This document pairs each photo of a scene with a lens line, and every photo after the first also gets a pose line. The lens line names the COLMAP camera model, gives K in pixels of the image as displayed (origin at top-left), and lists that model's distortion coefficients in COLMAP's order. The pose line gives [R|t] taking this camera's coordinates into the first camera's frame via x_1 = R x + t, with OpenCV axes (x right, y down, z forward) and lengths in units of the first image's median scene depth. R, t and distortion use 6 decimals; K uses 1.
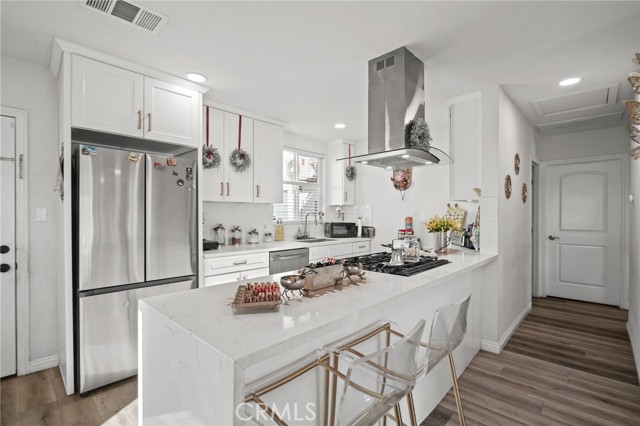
lens RADIAL K [[292.0, 0, 317.0], [0, 292.0, 214.7], [0, 0, 1]] dist [-0.005924, -0.000063]
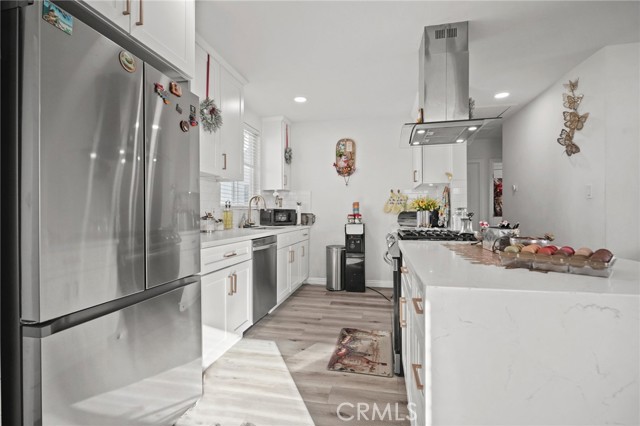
lens RADIAL K [[292.0, 0, 318.6], [0, 292.0, 212.8], [0, 0, 1]] dist [-0.005924, -0.000063]
pose [[0.851493, -0.002798, 0.524358, -0.335351], [0.005047, 0.999983, -0.002860, 0.047508], [-0.524342, 0.005082, 0.851493, 0.196021]]
